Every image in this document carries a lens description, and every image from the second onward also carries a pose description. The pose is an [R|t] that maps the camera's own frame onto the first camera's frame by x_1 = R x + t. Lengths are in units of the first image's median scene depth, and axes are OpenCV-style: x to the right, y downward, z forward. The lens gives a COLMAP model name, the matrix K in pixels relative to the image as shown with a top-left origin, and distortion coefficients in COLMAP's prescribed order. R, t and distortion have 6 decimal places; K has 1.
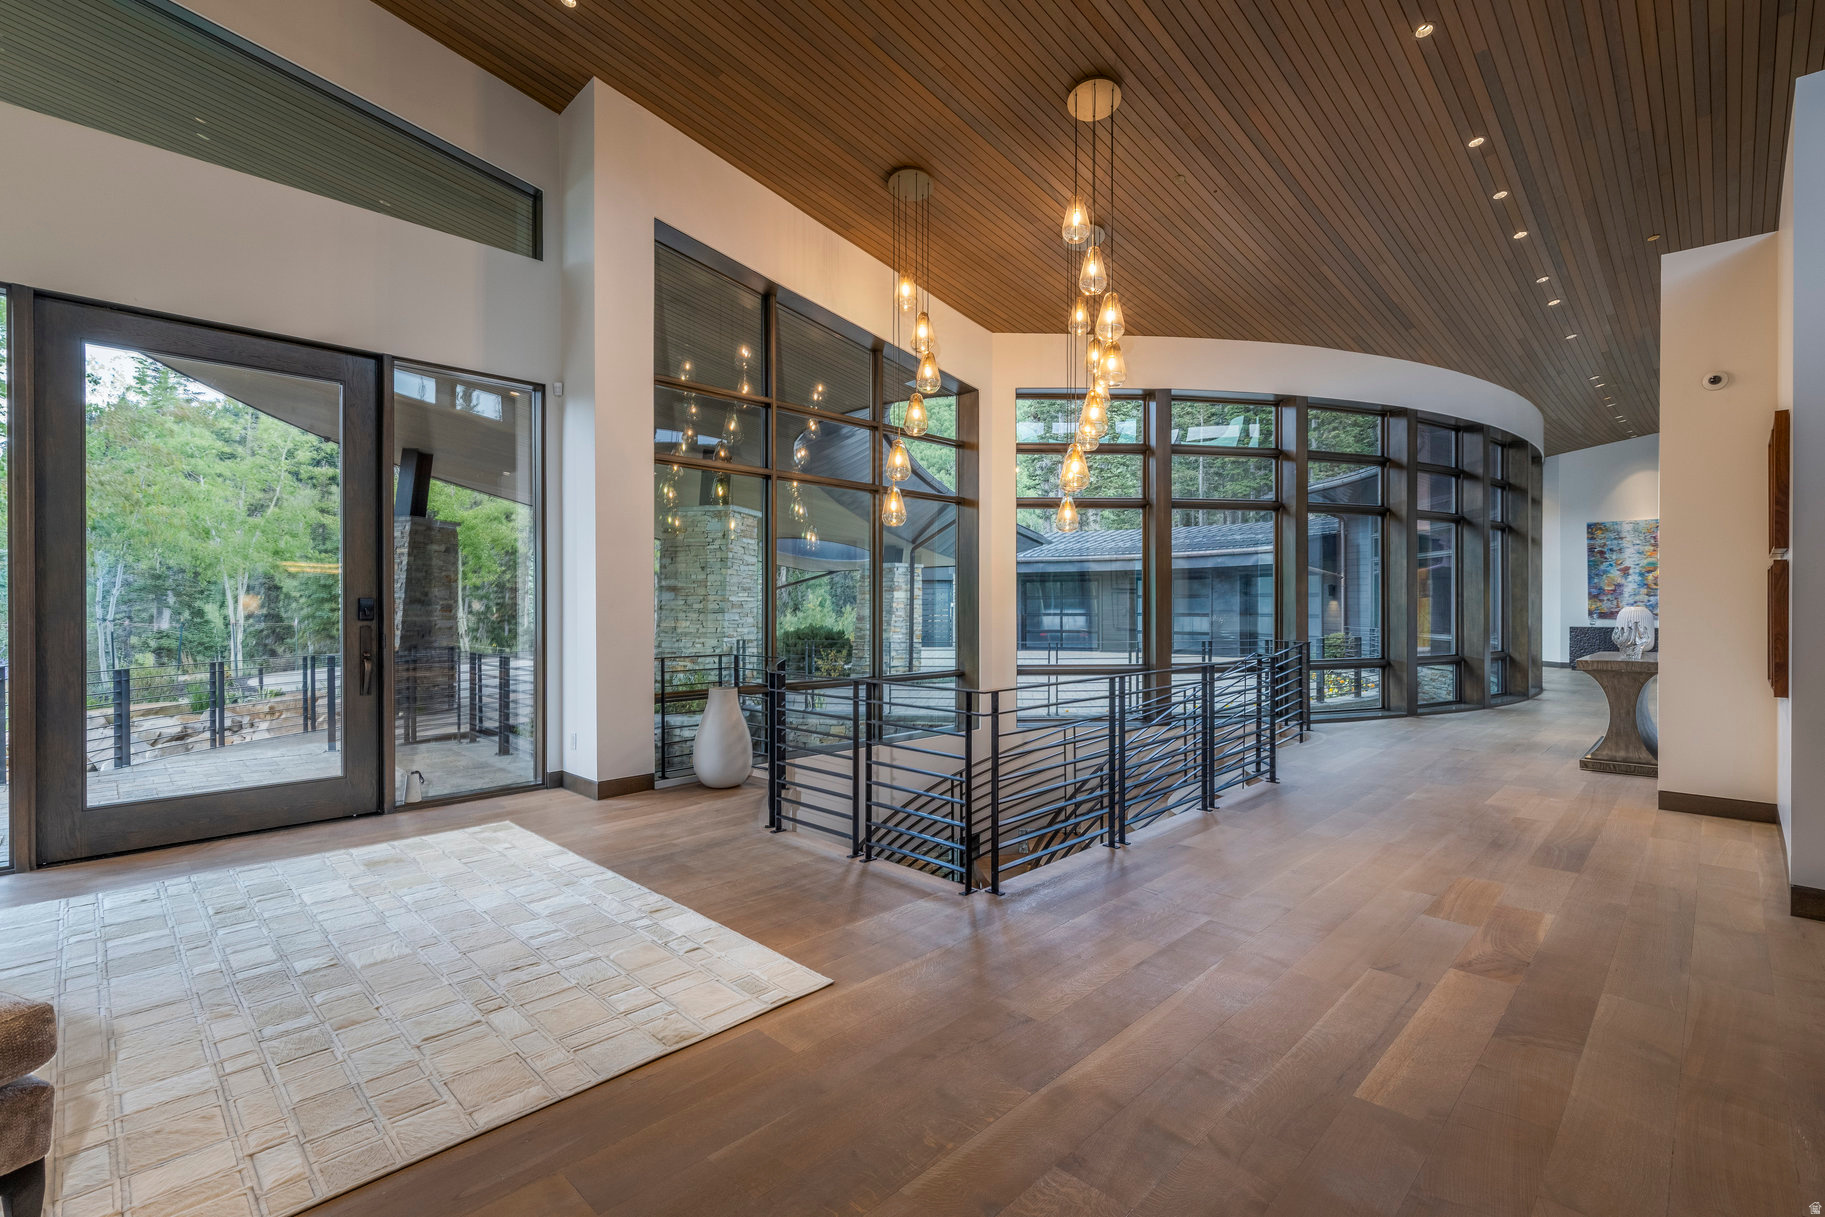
lens RADIAL K [[814.7, 0, 917.1], [0, 814.7, 609.2], [0, 0, 1]] dist [0.001539, 0.000388]
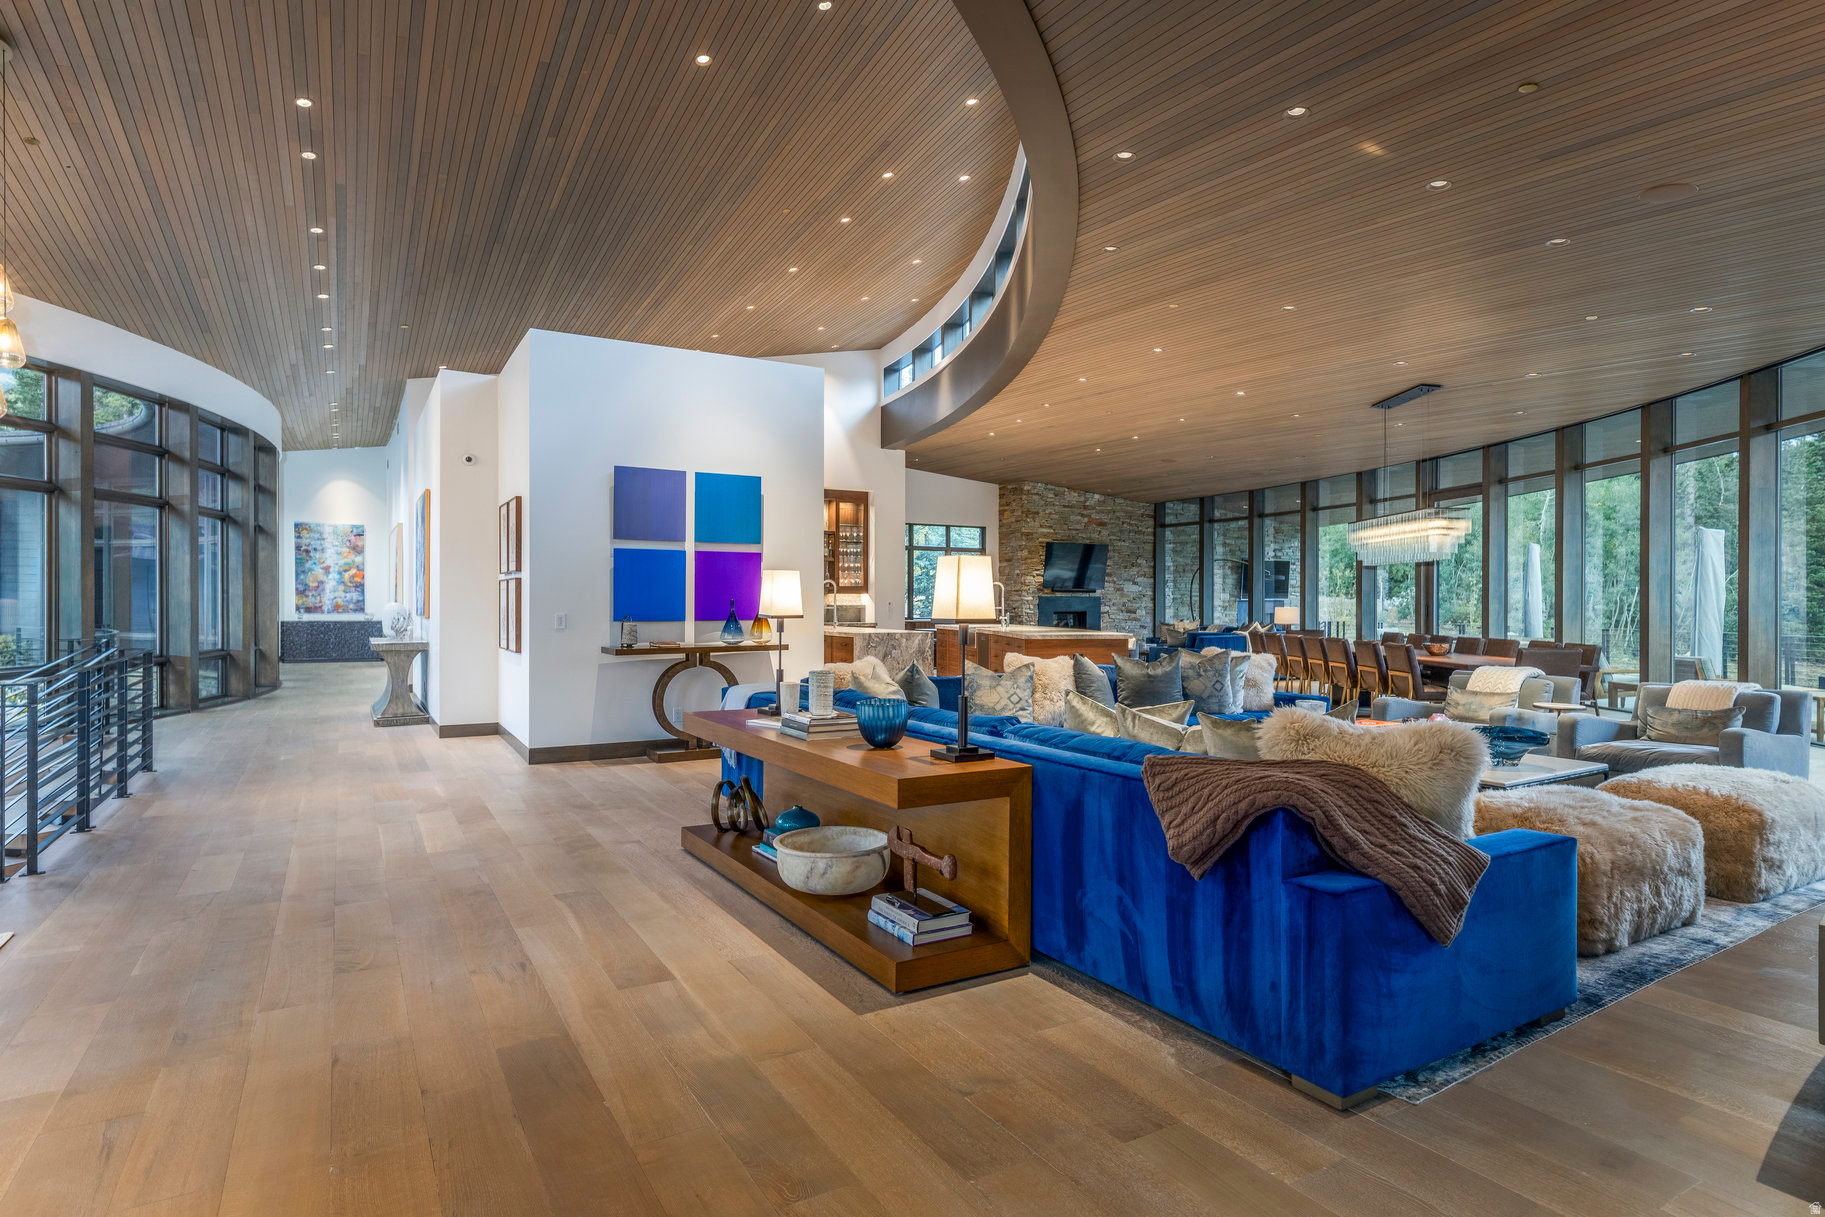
lens RADIAL K [[982.3, 0, 924.4], [0, 982.3, 601.3], [0, 0, 1]] dist [0.022238, -0.000874]
pose [[0.255454, 0.003630, 0.966814, -0.326618], [-0.001639, 0.999993, -0.003321, -0.001858], [-0.966820, -0.000736, 0.255458, -0.171339]]
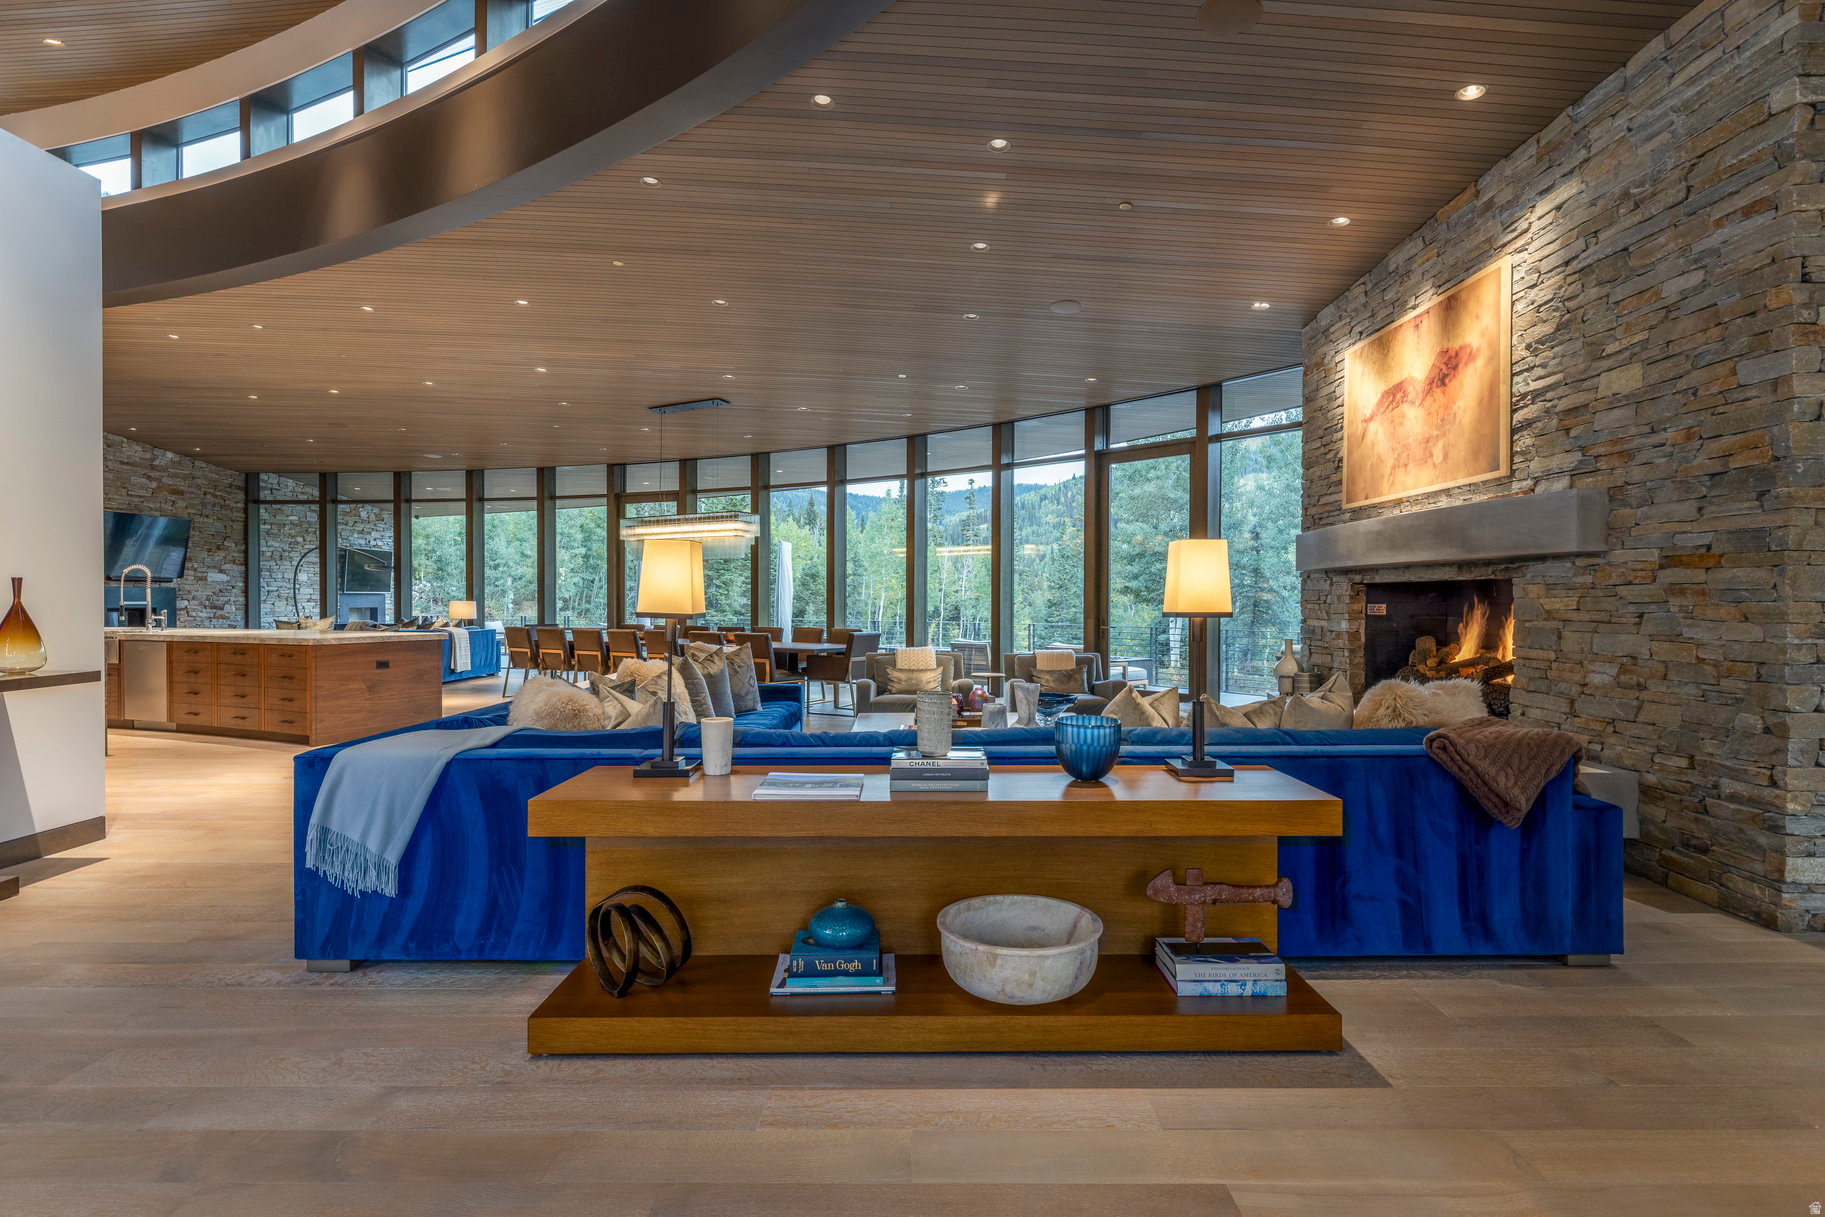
lens RADIAL K [[922.3, 0, 922.5], [0, 922.3, 606.9], [0, 0, 1]] dist [0.002689, 0.000017]
pose [[-0.700189, -0.005808, 0.713934, -0.103515], [0.000908, 0.999959, 0.009026, -0.000785], [-0.713957, 0.006968, -0.700155, 0.207469]]
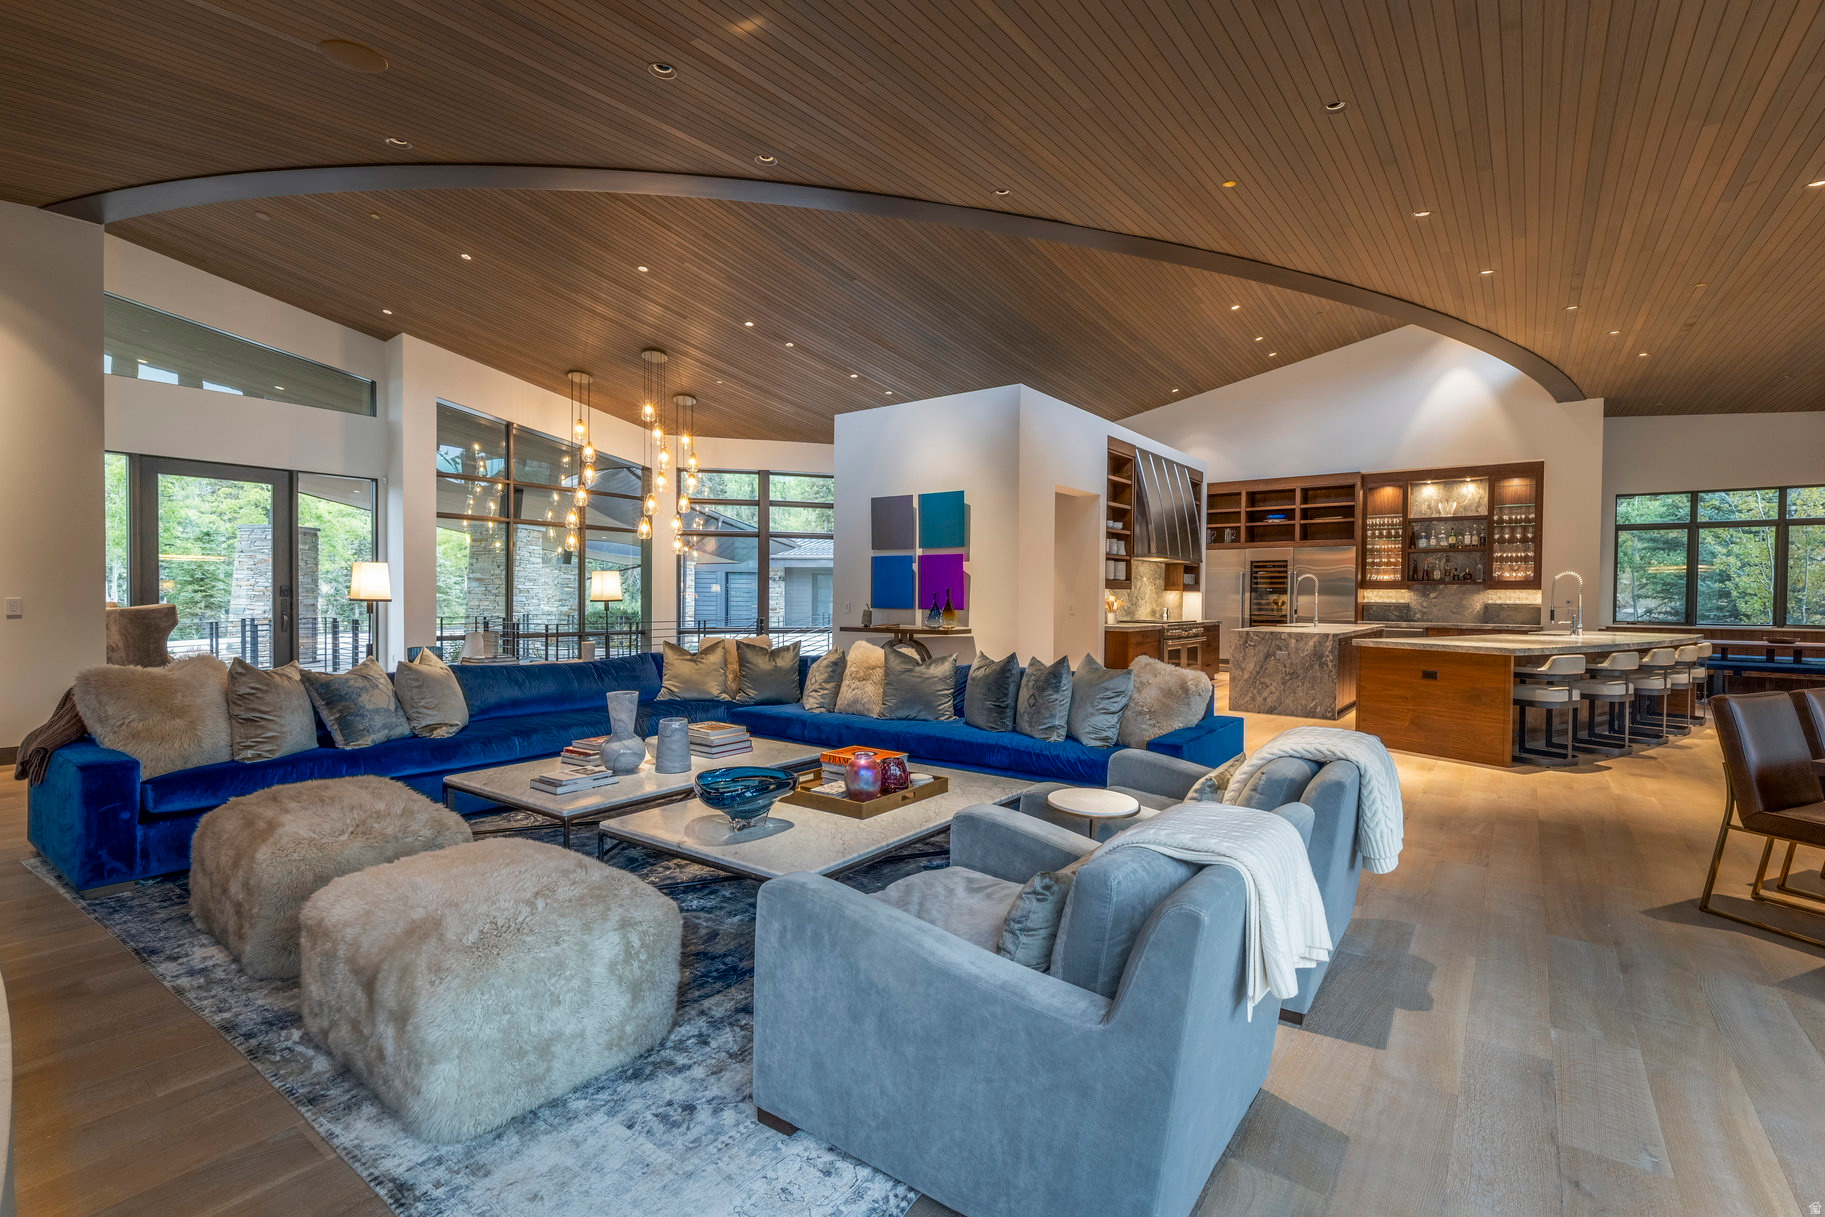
lens RADIAL K [[814.7, 0, 911.4], [0, 814.7, 606.0], [0, 0, 1]] dist [0.001539, 0.000388]
pose [[0.992106, 0.009551, 0.125041, 0.358338], [-0.010859, 0.999893, 0.009783, 0.000084], [-0.124934, -0.011064, 0.992103, -0.691902]]
